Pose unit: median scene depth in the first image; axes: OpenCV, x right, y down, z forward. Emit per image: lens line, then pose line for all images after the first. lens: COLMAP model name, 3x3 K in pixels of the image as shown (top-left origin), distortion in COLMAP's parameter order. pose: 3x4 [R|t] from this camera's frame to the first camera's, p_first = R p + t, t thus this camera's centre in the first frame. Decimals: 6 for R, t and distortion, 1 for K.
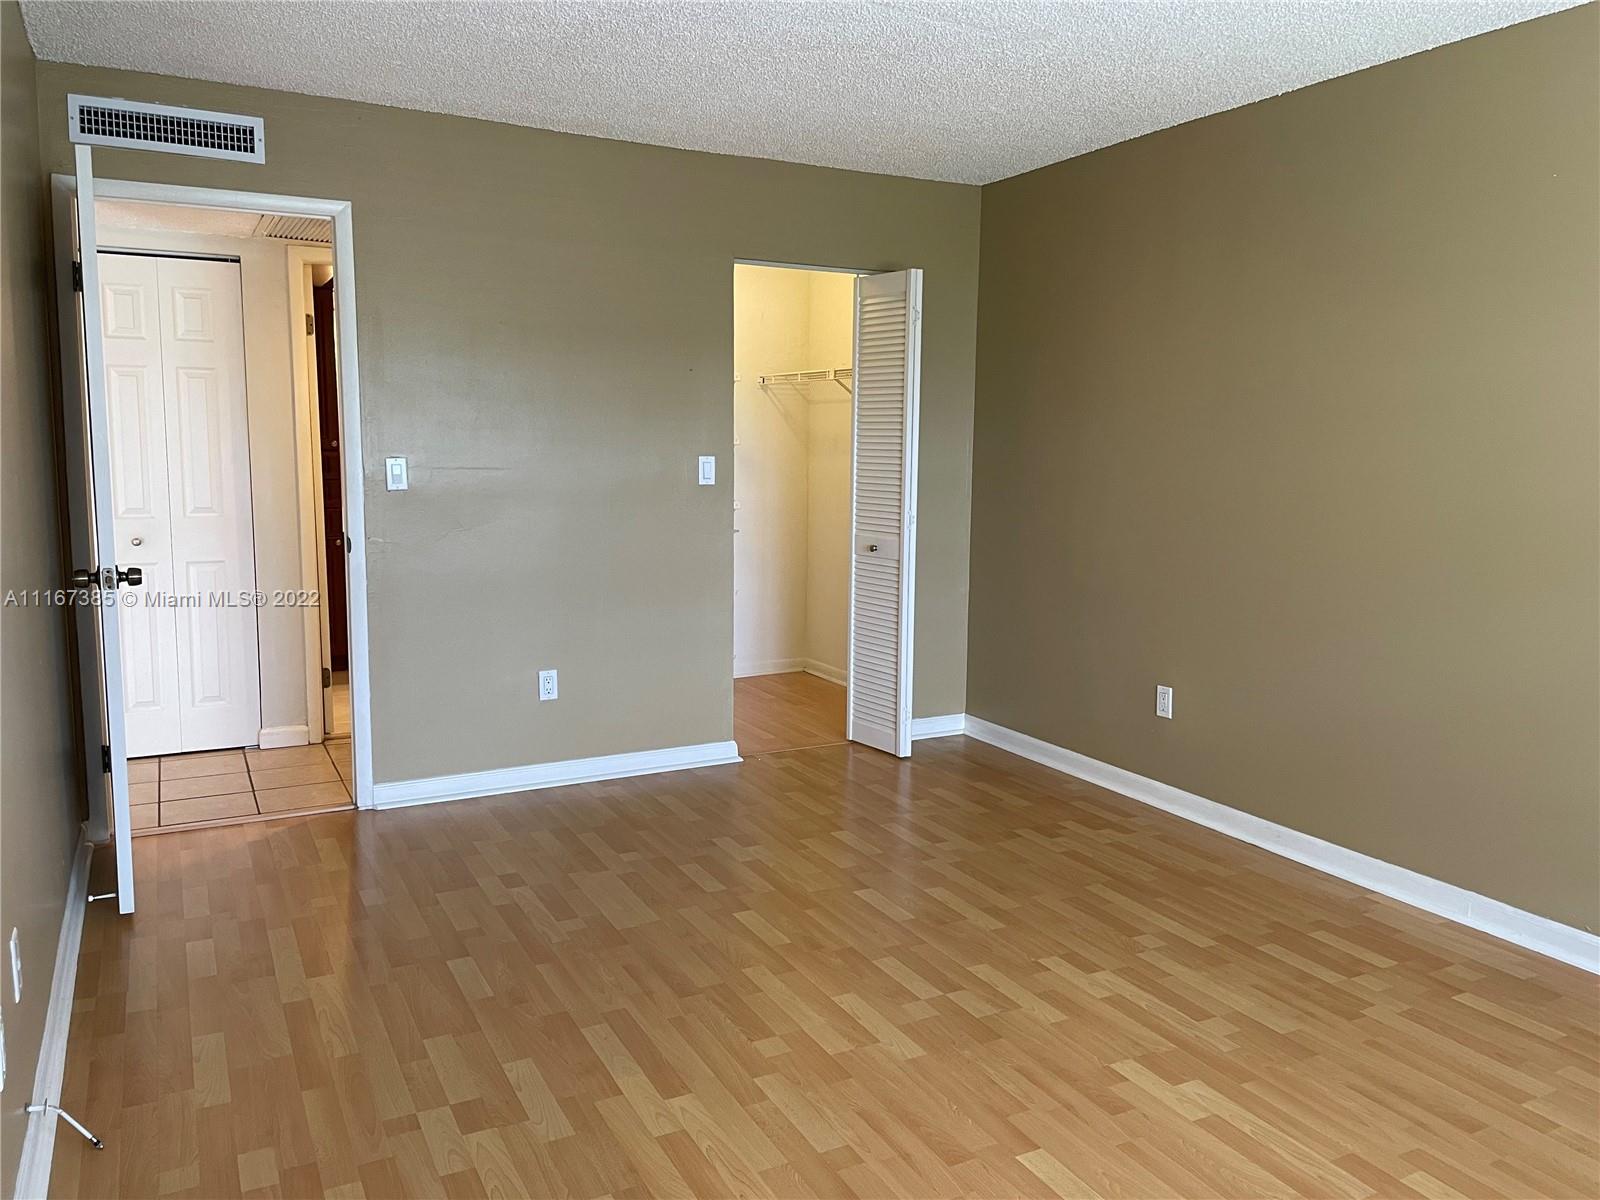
lens RADIAL K [[1195.9, 0, 805.1], [0, 1195.9, 574.0], [0, 0, 1]] dist [0.093661, -0.116401]
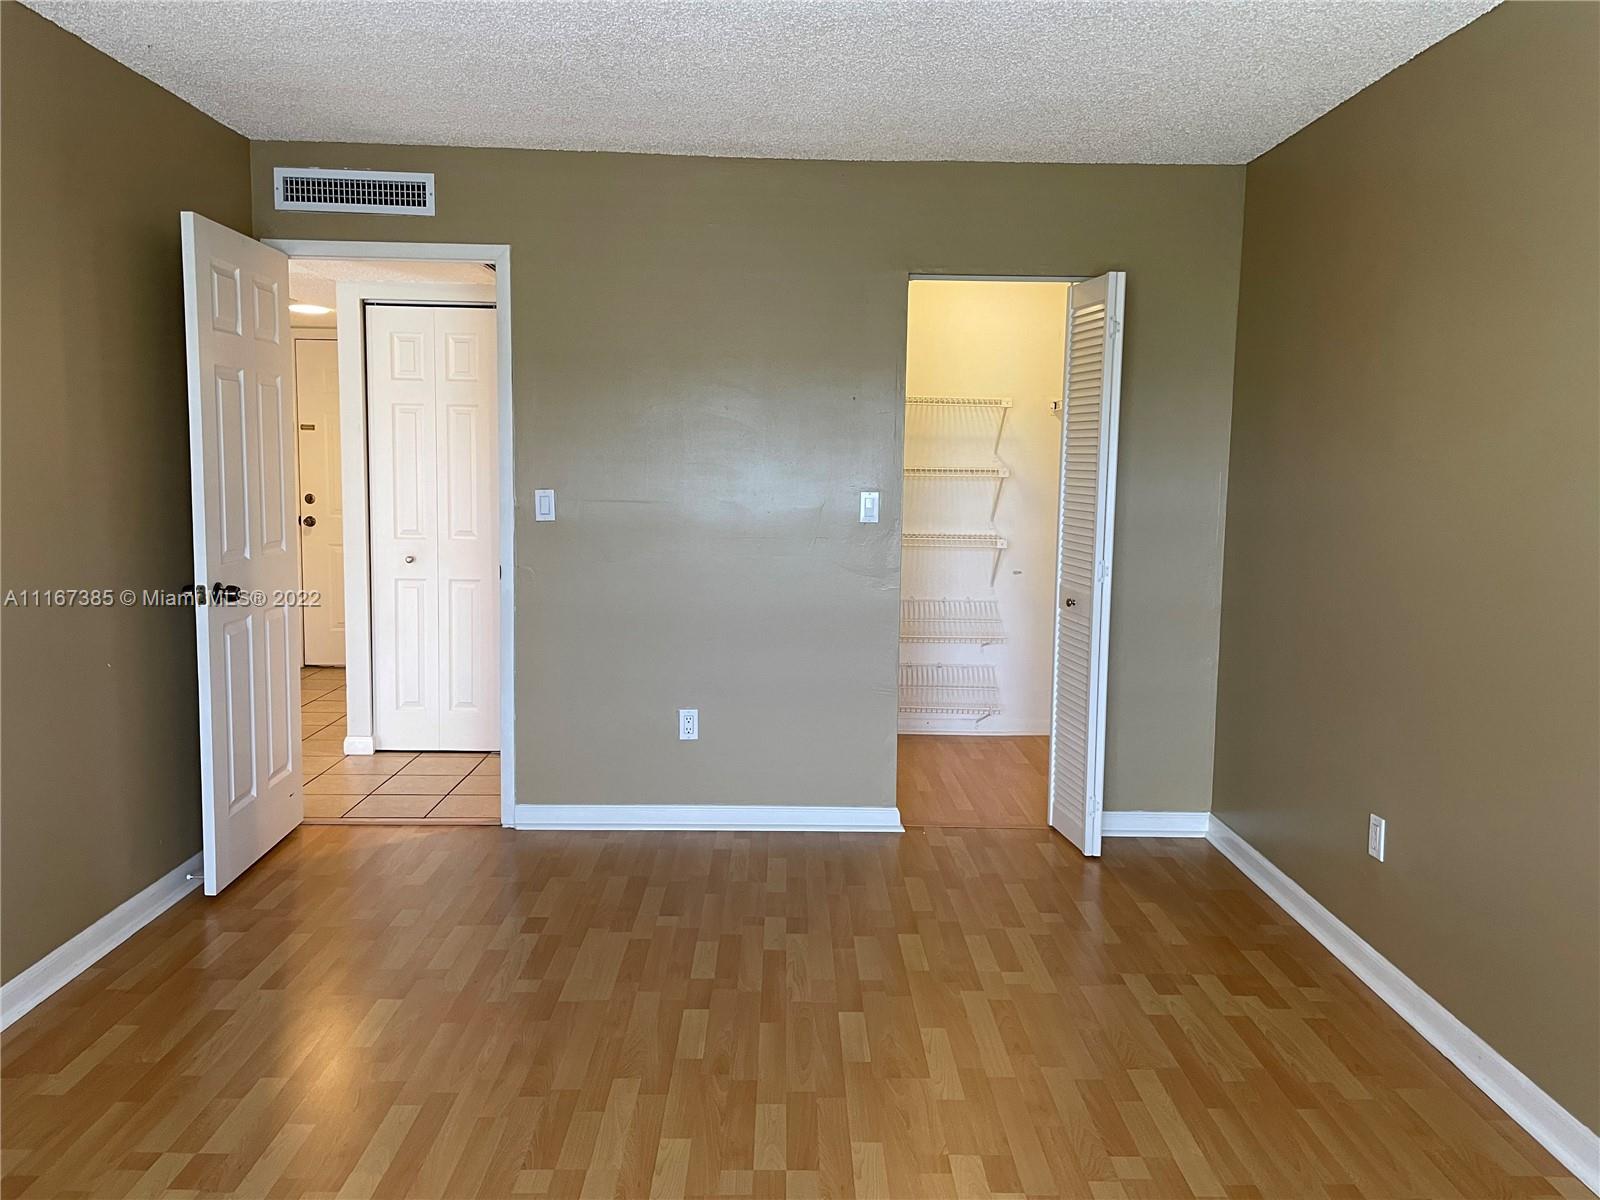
lens RADIAL K [[1195.9, 0, 805.1], [0, 1195.9, 574.0], [0, 0, 1]] dist [0.093661, -0.116401]
pose [[0.893321, 0.048080, -0.446841, 0.316264], [-0.057777, 0.998297, -0.008091, -0.028470], [0.445690, 0.033046, 0.894577, 0.182276]]
